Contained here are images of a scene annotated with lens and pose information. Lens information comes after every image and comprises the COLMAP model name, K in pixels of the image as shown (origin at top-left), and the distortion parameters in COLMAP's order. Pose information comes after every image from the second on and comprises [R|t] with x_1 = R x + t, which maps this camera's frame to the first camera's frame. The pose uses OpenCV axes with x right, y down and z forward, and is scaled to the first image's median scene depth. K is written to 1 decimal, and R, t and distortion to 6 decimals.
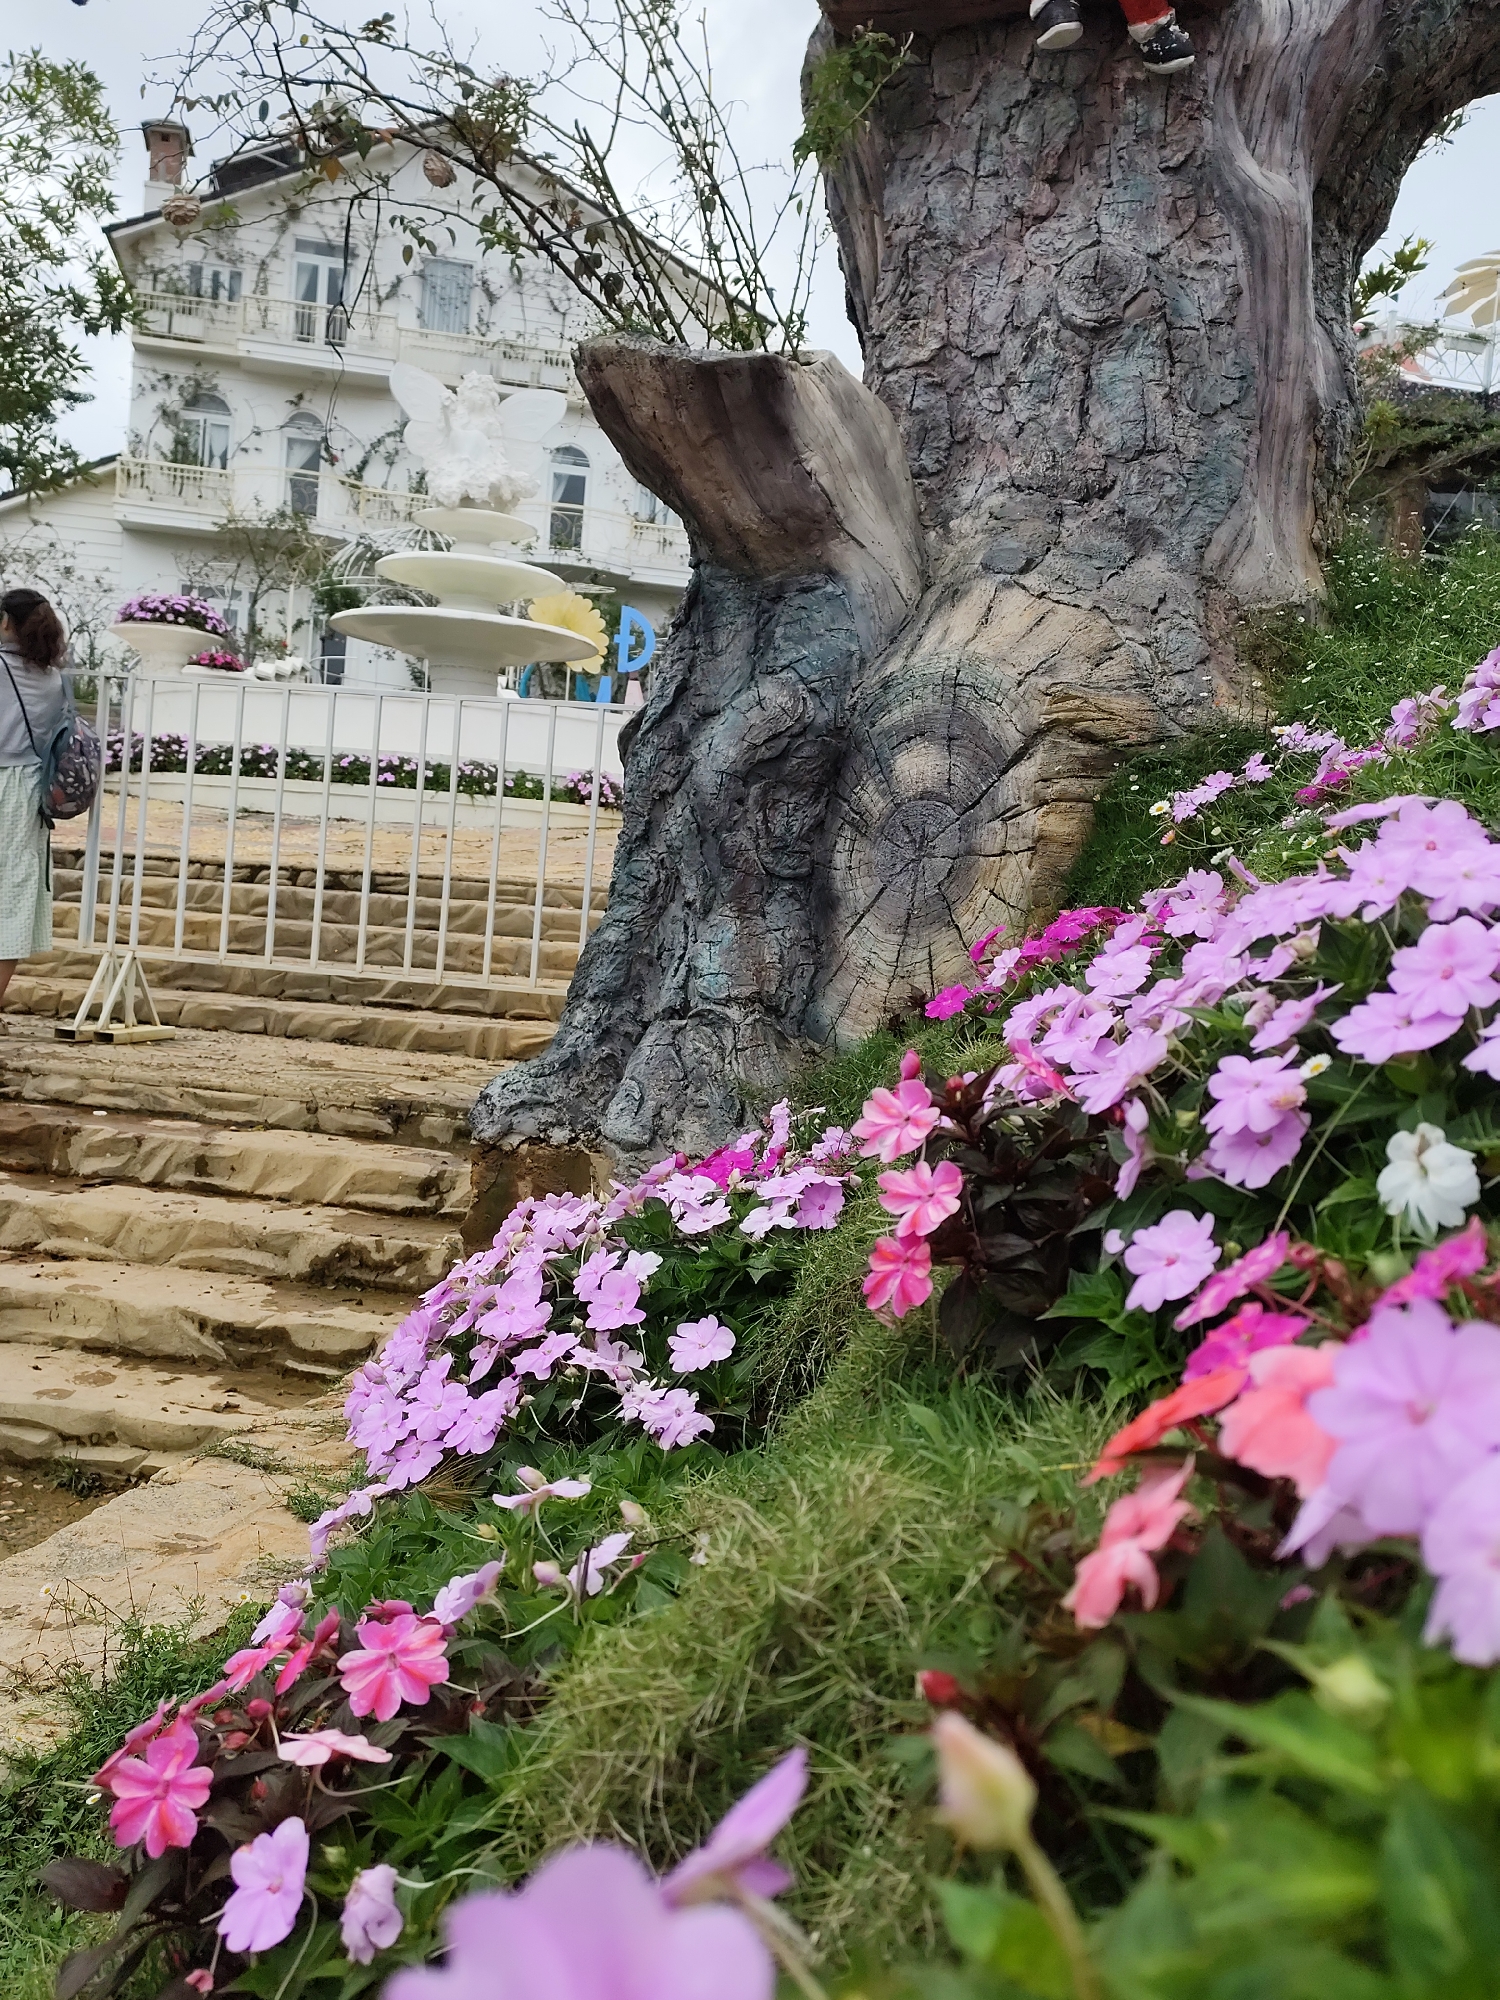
lens RADIAL K [[1829.8, 0, 755.0], [0, 1829.8, 1009.4], [0, 0, 1]] dist [0.027667, -0.019746]
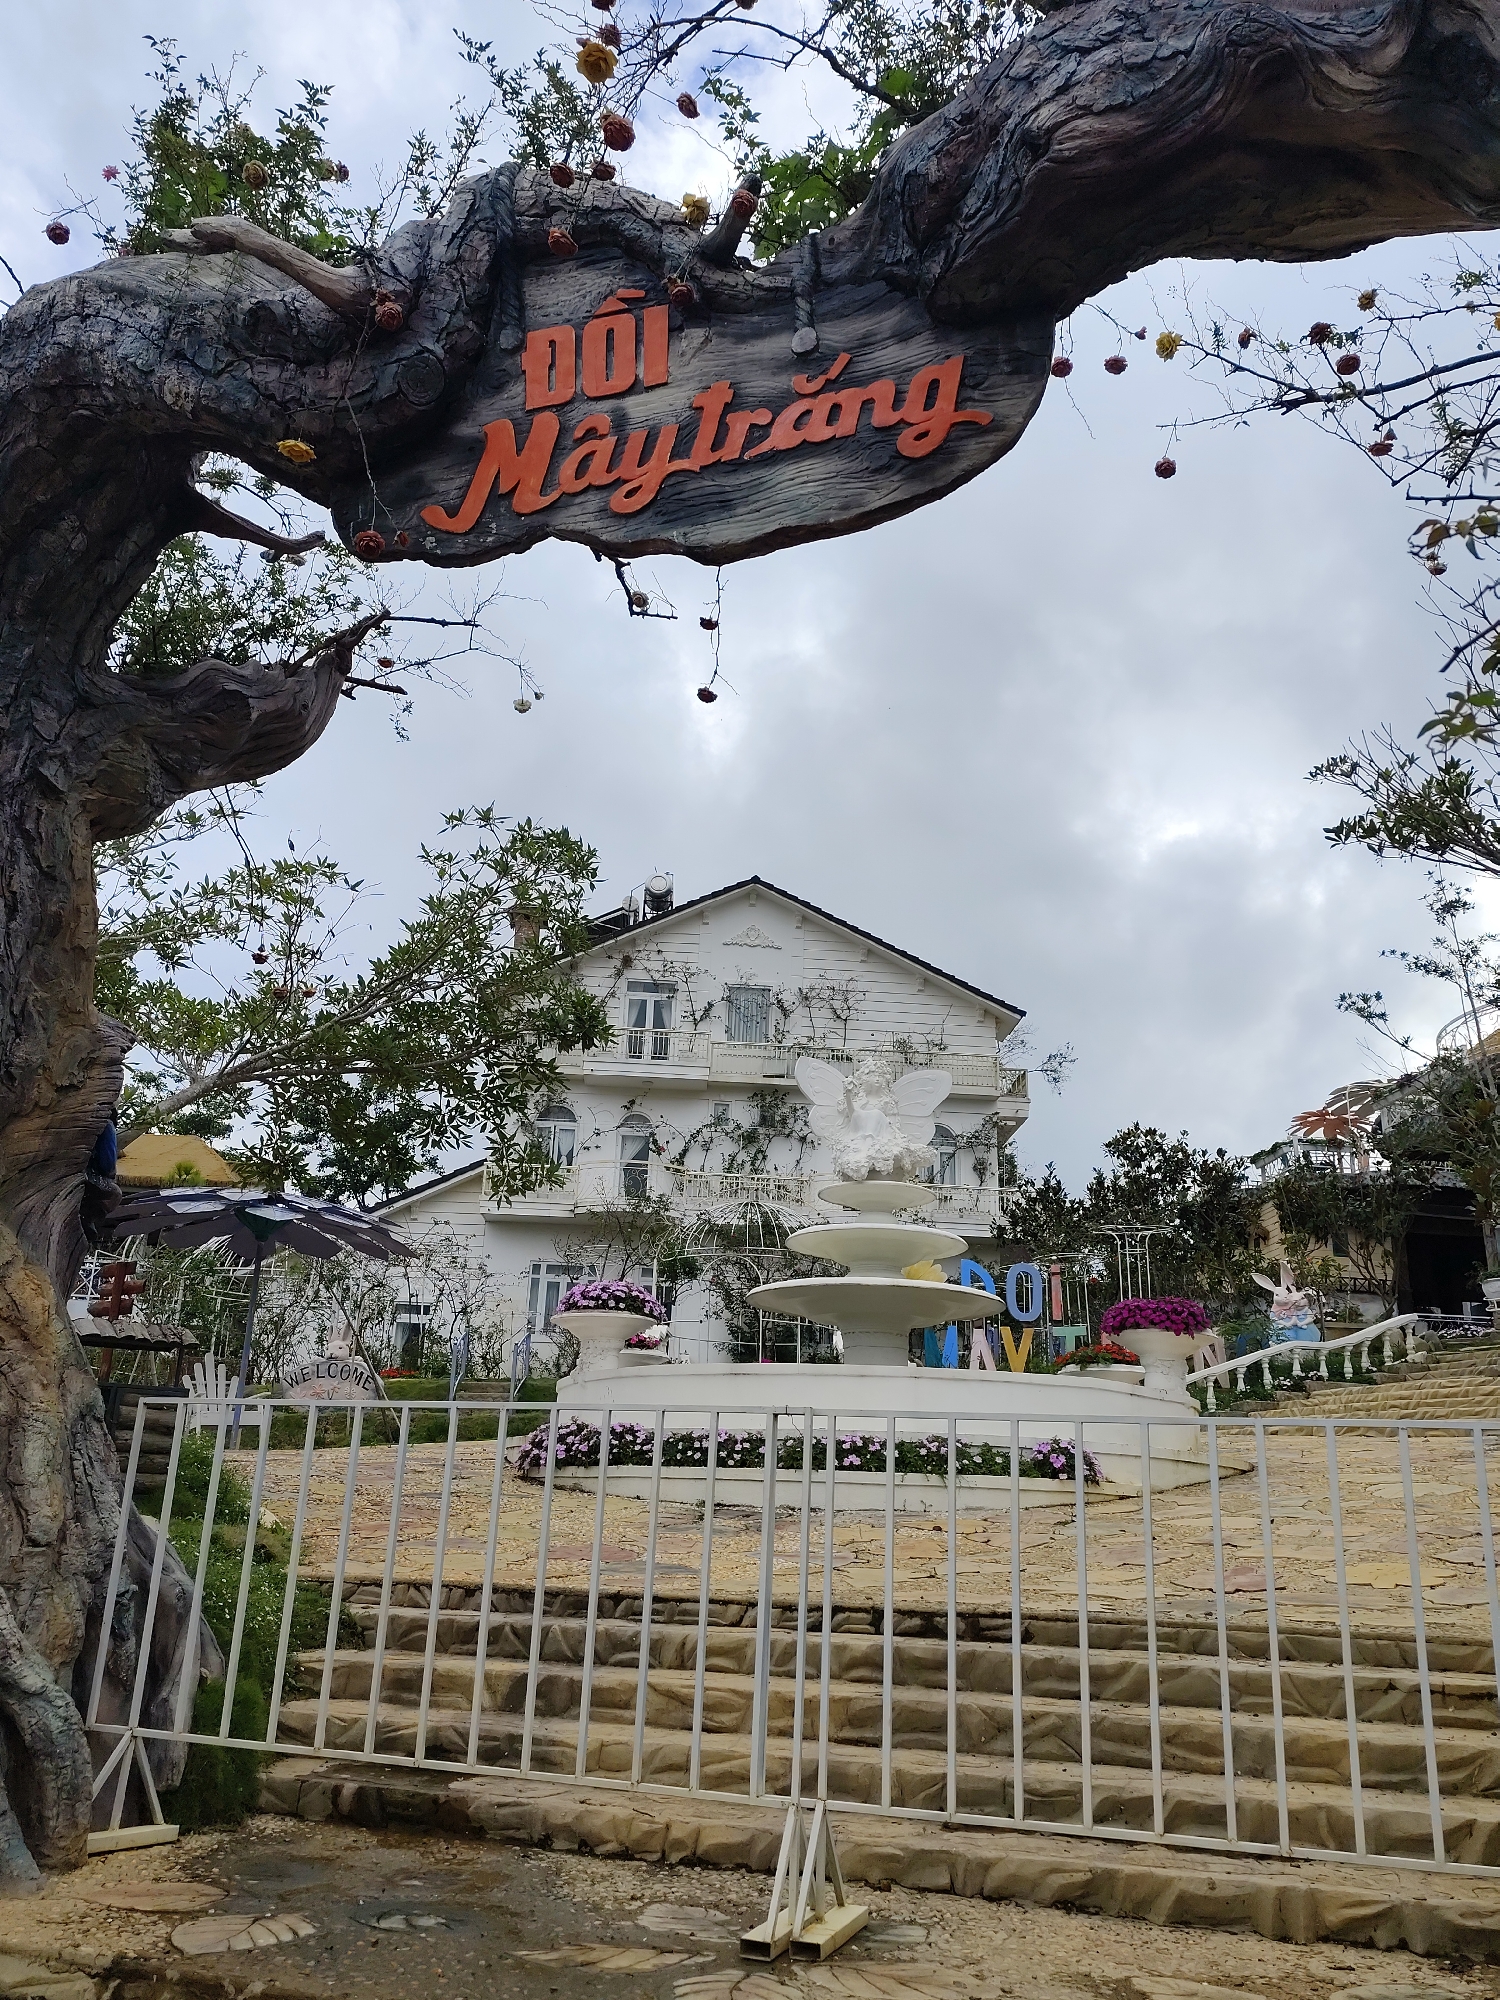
lens RADIAL K [[1538.3, 0, 737.8], [0, 1538.3, 986.4], [0, 0, 1]] dist [0.032908, -0.018268]
pose [[0.989009, -0.086308, -0.120048, -0.054932], [0.034530, 0.924317, -0.380061, -0.019811], [0.143764, 0.371738, 0.917138, 0.062931]]
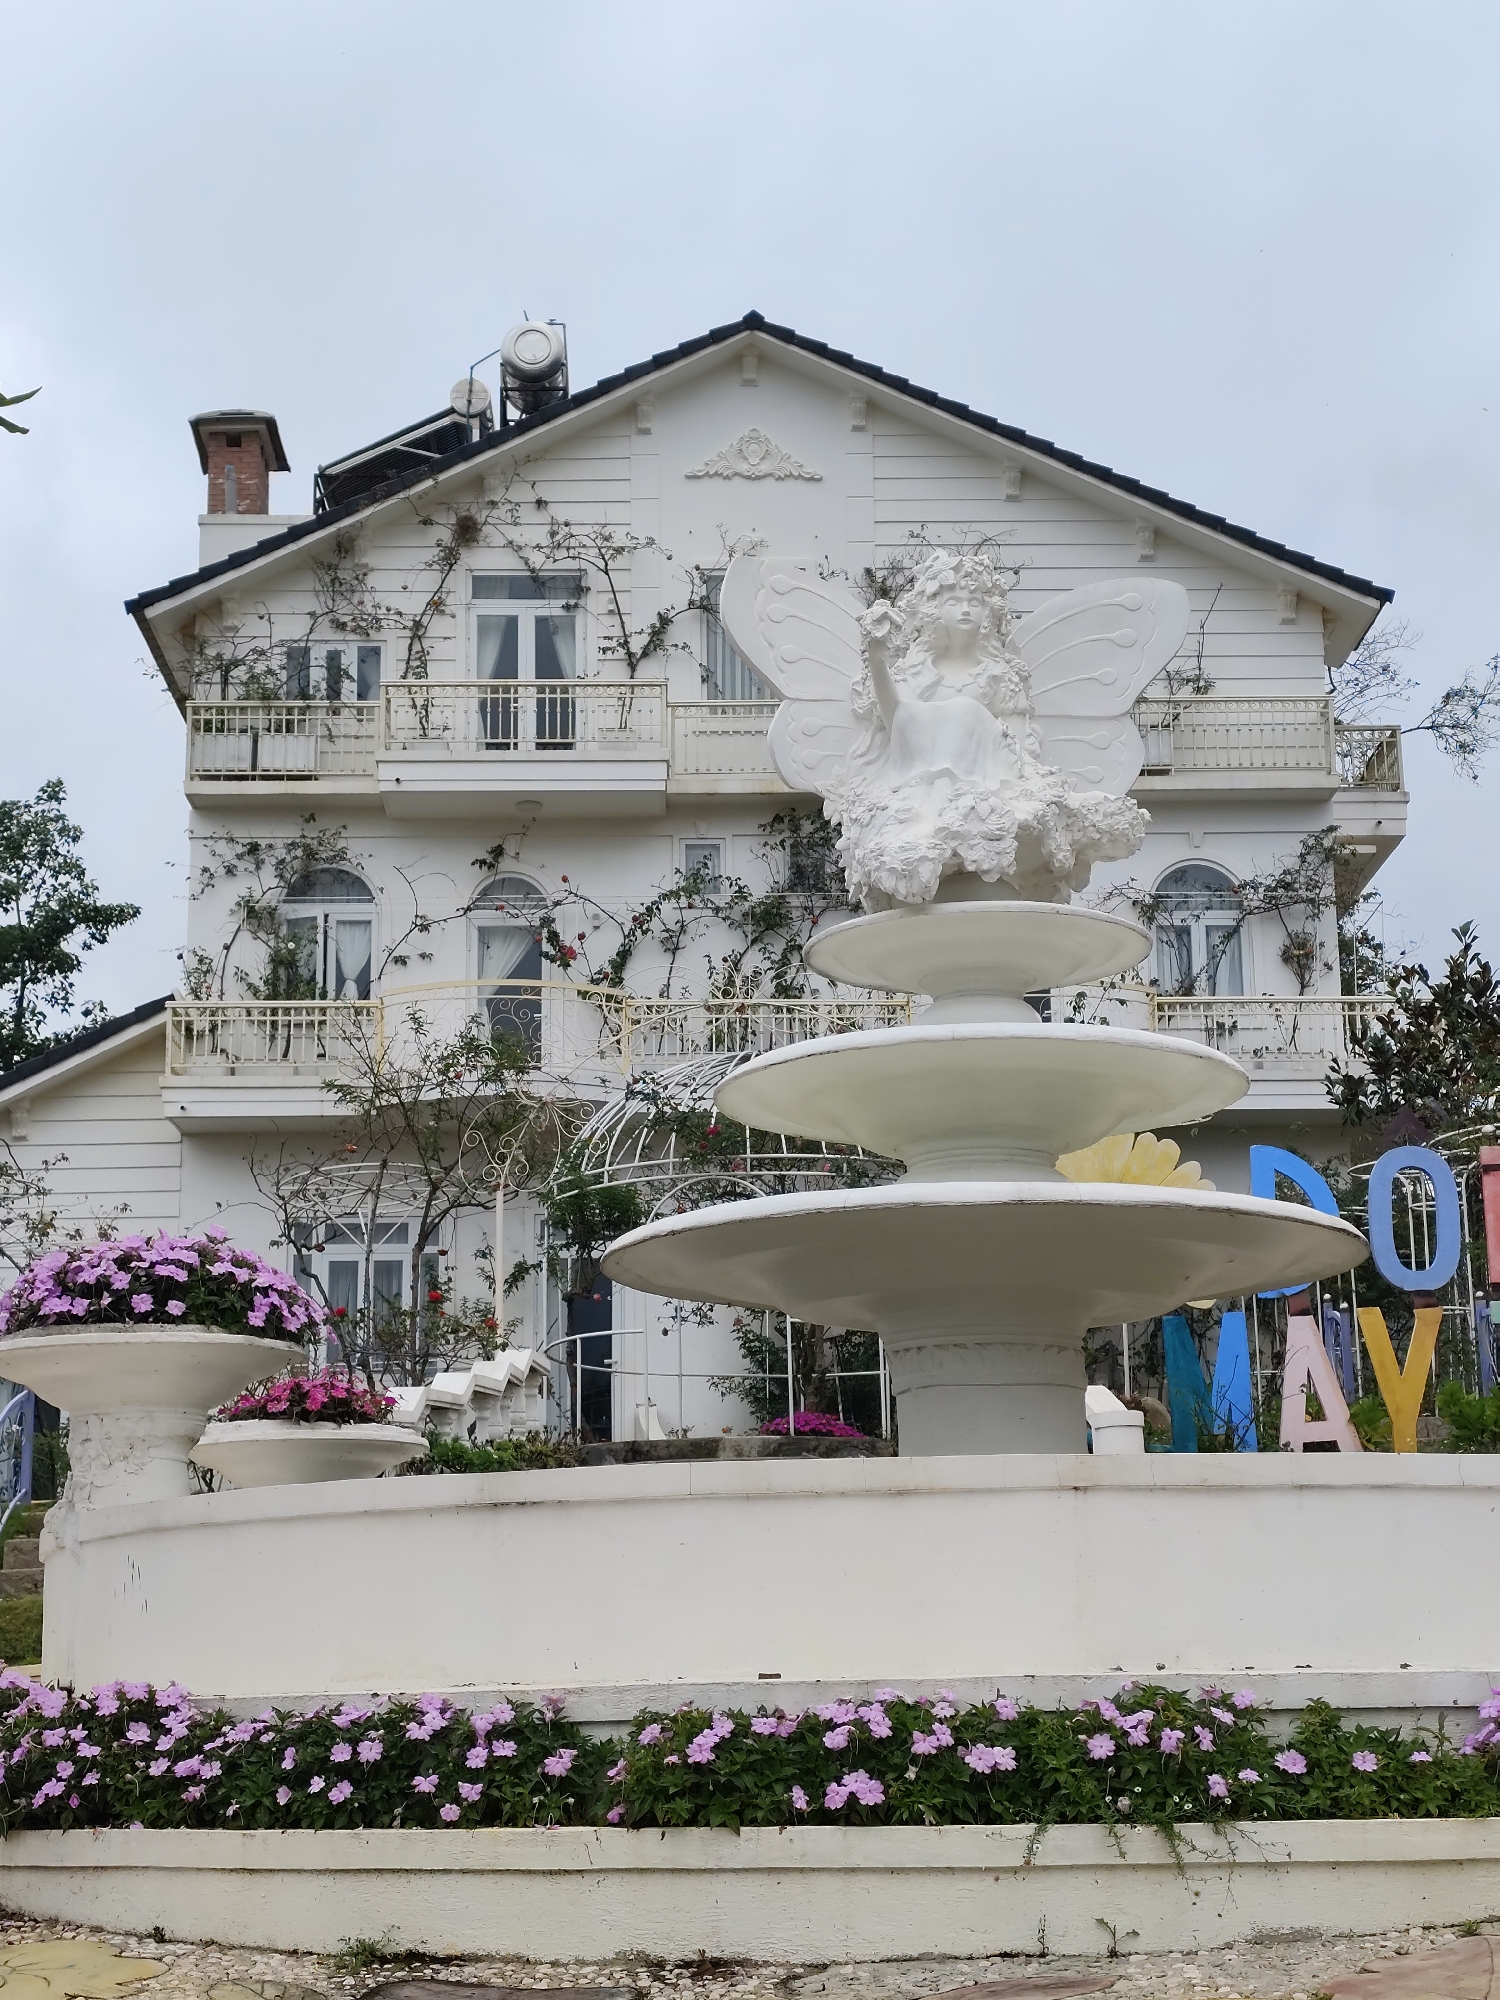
lens RADIAL K [[3052.8, 0, 756.8], [0, 3052.8, 1018.4], [0, 0, 1]] dist [0.110481, 0.000000]
pose [[0.980342, -0.126312, -0.151575, -0.050515], [0.081072, 0.958253, -0.274186, -0.043284], [0.179880, 0.256507, 0.949656, 0.204148]]
